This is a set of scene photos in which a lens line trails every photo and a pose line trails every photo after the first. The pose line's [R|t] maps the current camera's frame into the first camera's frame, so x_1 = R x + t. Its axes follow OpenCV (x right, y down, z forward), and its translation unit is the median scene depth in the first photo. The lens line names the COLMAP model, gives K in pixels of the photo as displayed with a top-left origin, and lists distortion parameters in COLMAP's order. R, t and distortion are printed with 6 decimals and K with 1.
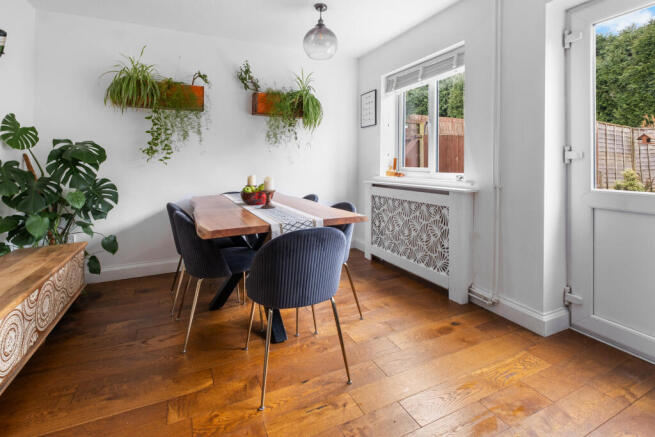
lens RADIAL K [[300.0, 0, 315.8], [0, 300.0, 162.5], [0, 0, 1]] dist [-0.004224, -0.000311]
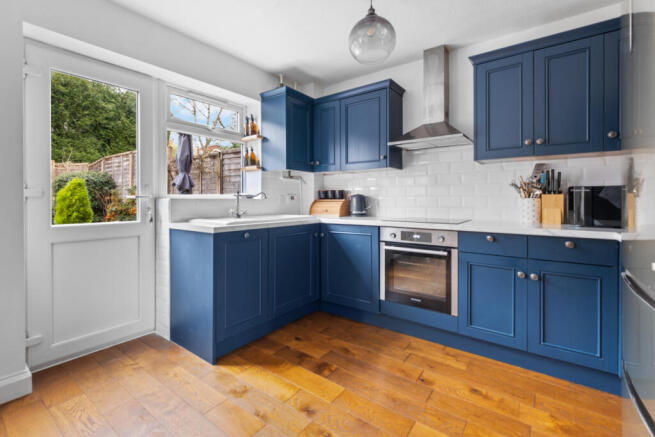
lens RADIAL K [[300.0, 0, 326.1], [0, 300.0, 199.8], [0, 0, 1]] dist [-0.004224, -0.000311]
pose [[-0.490960, -0.002806, 0.871178, -0.455458], [0.003148, 0.999983, 0.004995, -0.004260], [-0.871176, 0.005195, -0.490943, 0.654345]]
